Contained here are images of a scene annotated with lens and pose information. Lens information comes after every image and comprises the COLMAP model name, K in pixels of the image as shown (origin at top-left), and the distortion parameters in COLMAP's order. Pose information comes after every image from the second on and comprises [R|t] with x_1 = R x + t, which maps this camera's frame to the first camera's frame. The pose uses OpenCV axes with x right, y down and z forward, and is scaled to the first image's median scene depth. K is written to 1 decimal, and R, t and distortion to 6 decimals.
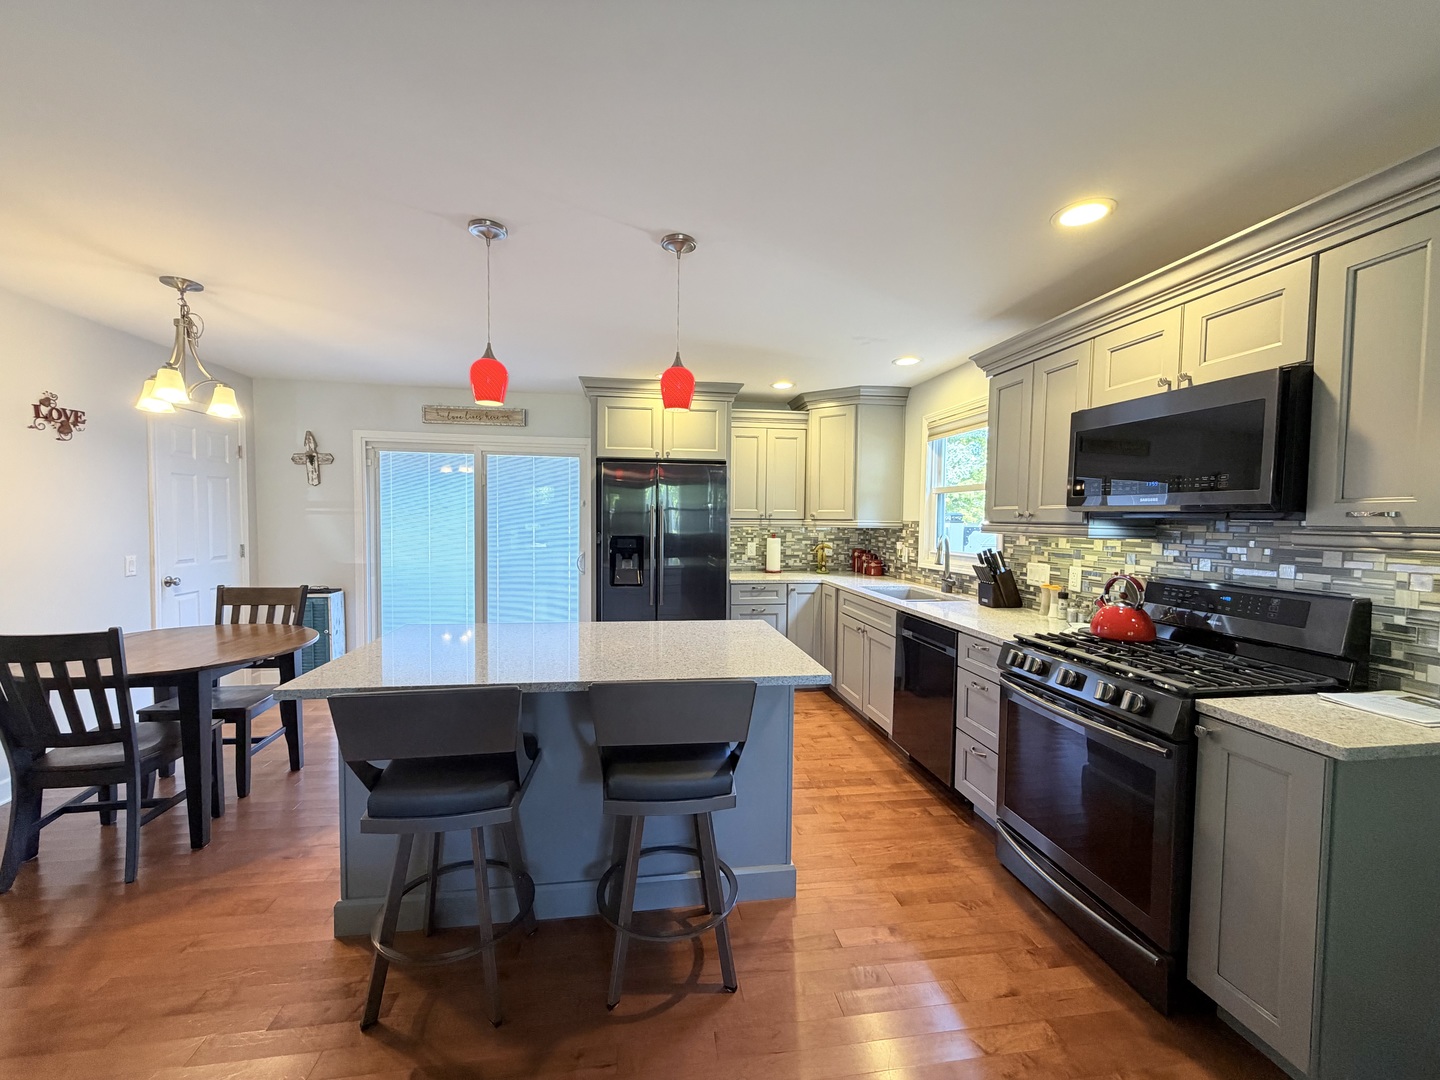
lens RADIAL K [[574.3, 0, 716.9], [0, 574.3, 539.5], [0, 0, 1]] dist [-0.000374, 0.000190]
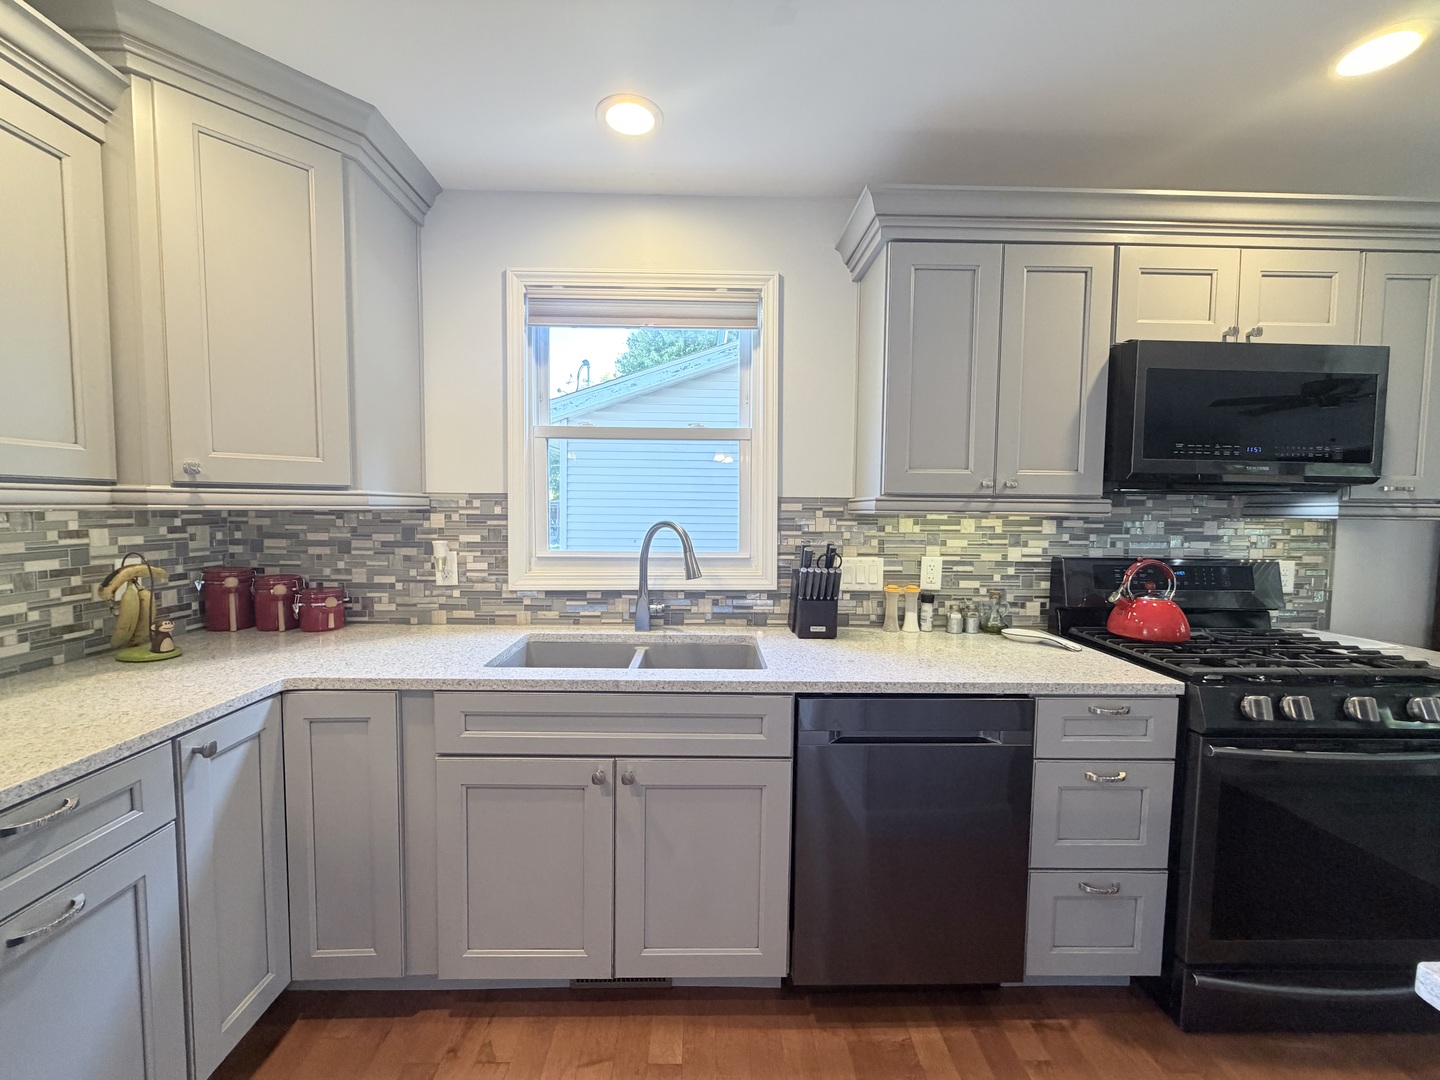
lens RADIAL K [[574.3, 0, 714.4], [0, 574.3, 541.3], [0, 0, 1]] dist [-0.000374, 0.000190]
pose [[0.134905, -0.071431, 0.988280, -0.133073], [0.028926, 0.997257, 0.068131, -0.029232], [-0.990436, 0.019396, 0.136602, 1.140646]]
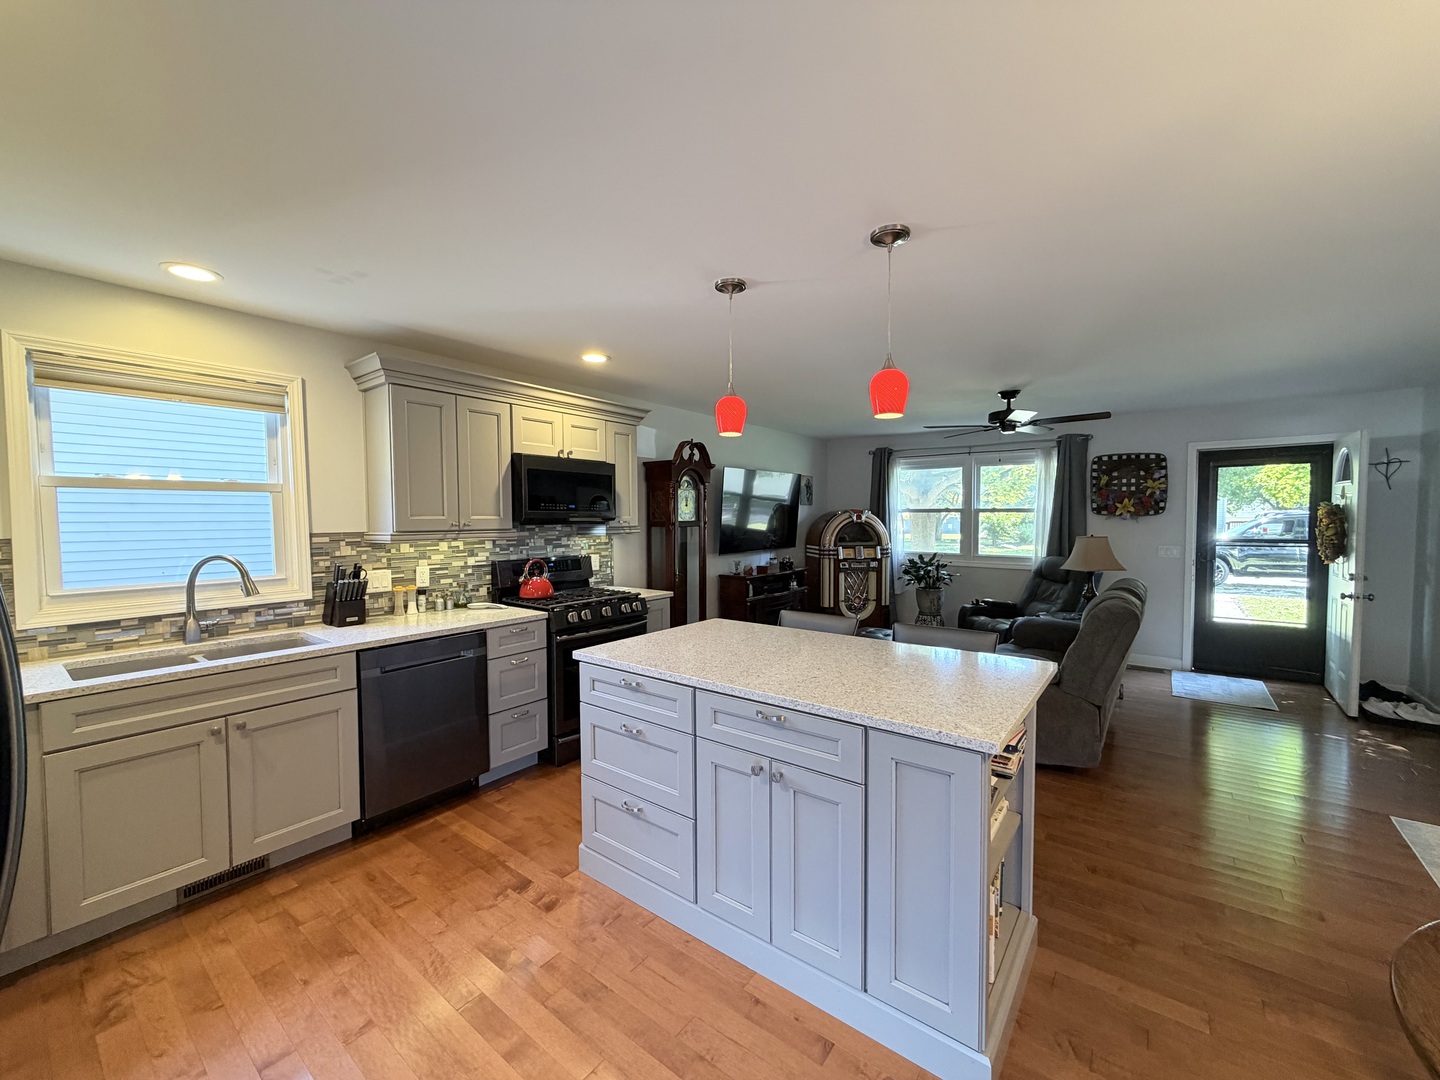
lens RADIAL K [[574.3, 0, 715.8], [0, 574.3, 539.7], [0, 0, 1]] dist [-0.000374, 0.000190]
pose [[-0.689549, -0.038754, 0.723201, -0.637658], [0.022942, 0.996897, 0.075295, -0.081435], [-0.723875, 0.068512, -0.686521, 1.334501]]
